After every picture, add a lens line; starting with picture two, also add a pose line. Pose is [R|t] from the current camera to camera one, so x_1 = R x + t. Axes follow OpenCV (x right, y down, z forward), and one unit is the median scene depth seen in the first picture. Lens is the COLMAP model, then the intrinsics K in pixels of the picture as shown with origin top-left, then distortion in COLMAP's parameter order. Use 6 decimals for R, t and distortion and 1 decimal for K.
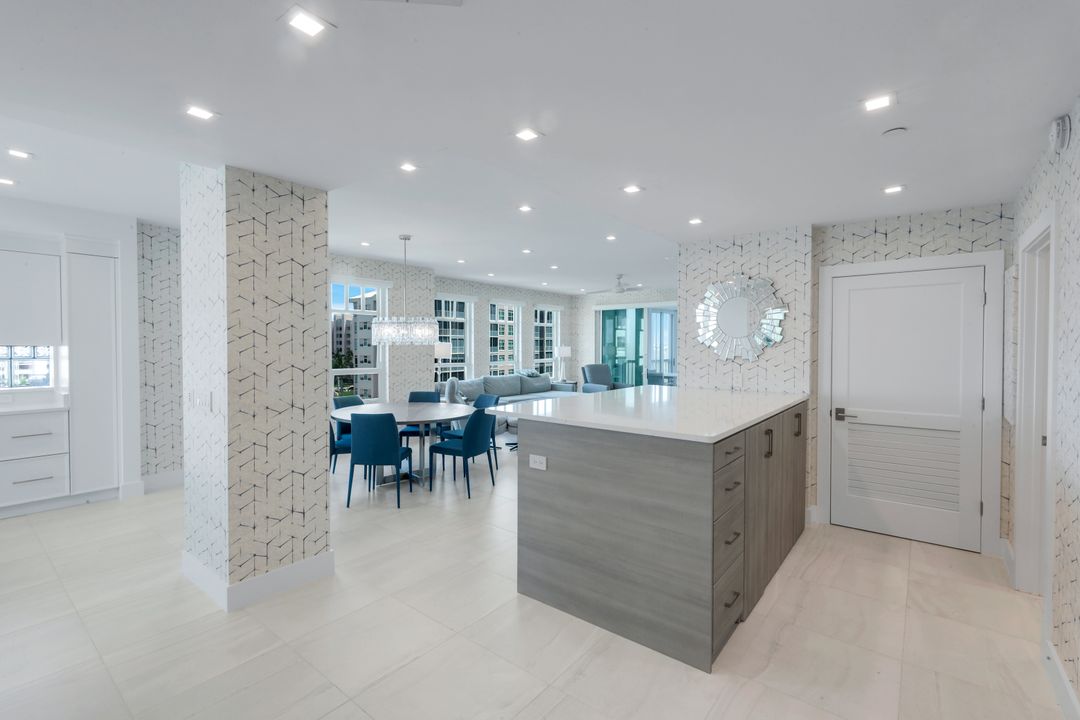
lens RADIAL K [[463.5, 0, 542.6], [0, 463.5, 356.1], [0, 0, 1]] dist [0.001099, 0.001943]
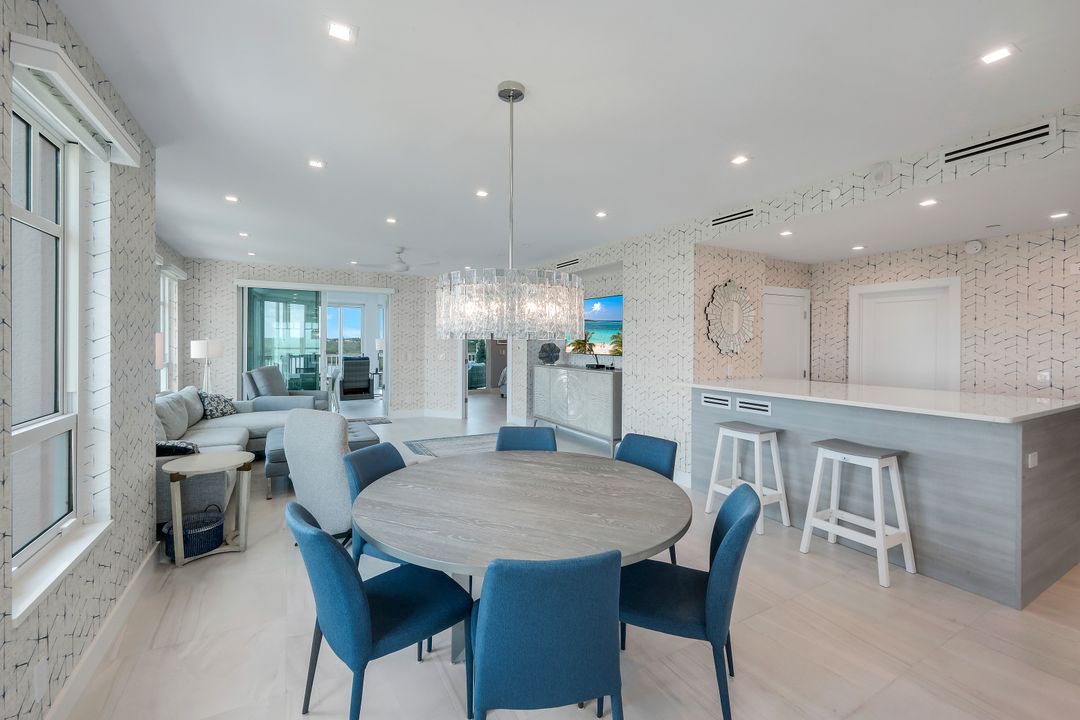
lens RADIAL K [[455.3, 0, 538.1], [0, 455.3, 346.8], [0, 0, 1]] dist [0.003090, -0.000622]
pose [[0.394548, -0.011432, 0.918804, -0.337179], [0.015921, 0.999858, 0.005604, -0.010026], [-0.918737, 0.012417, 0.394674, 0.387093]]
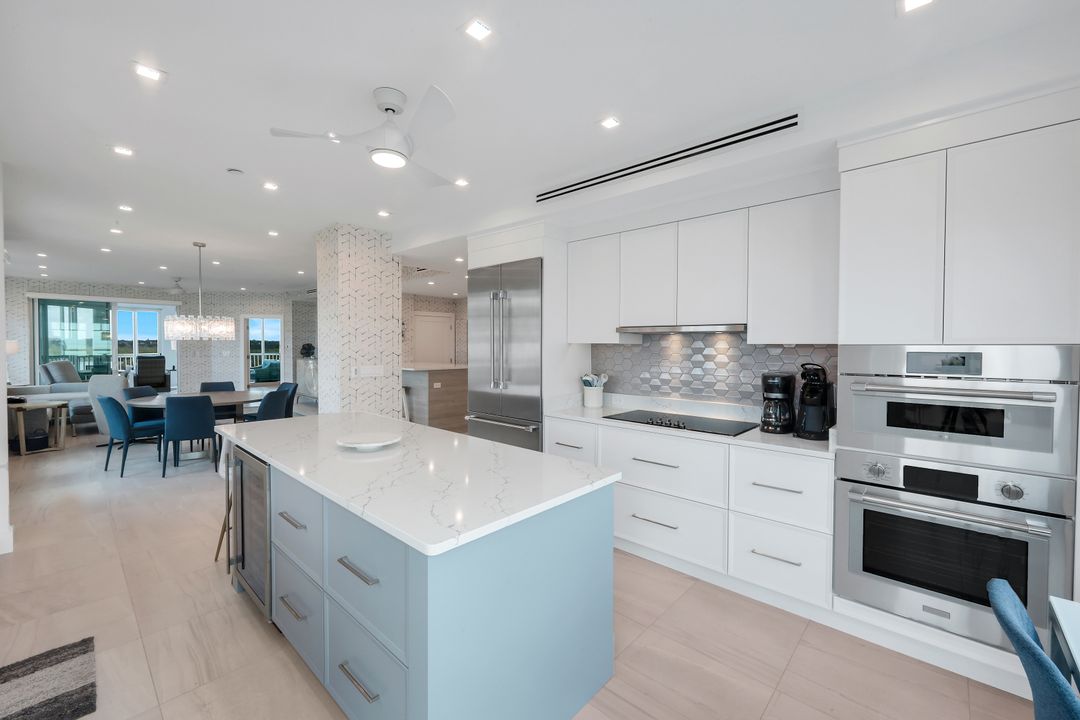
lens RADIAL K [[443.9, 0, 541.4], [0, 443.9, 357.3], [0, 0, 1]] dist [-0.007650, 0.000572]
pose [[0.080796, -0.029849, 0.996284, -0.634693], [0.015862, 0.999463, 0.028658, -0.000334], [-0.996604, 0.013487, 0.081227, 0.044143]]
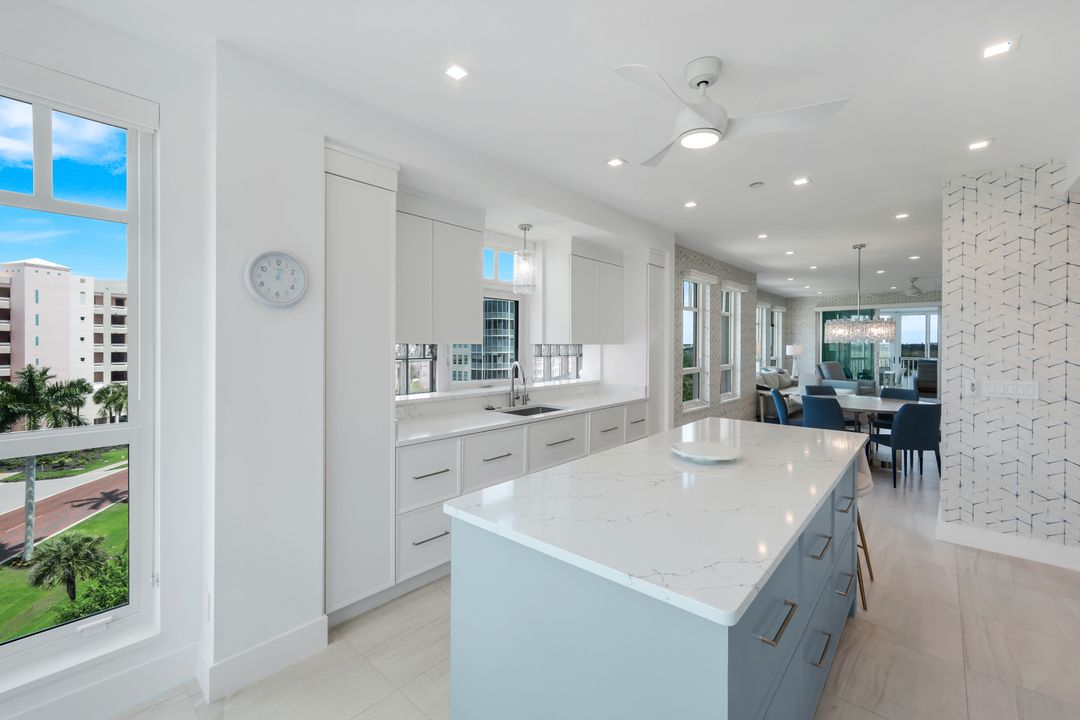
lens RADIAL K [[455.3, 0, 536.9], [0, 455.3, 354.2], [0, 0, 1]] dist [0.003090, -0.000622]
pose [[0.998511, 0.001464, -0.054527, -0.493923], [-0.001587, 0.999996, -0.002221, 0.002456], [0.054524, 0.002304, 0.998510, -0.058359]]
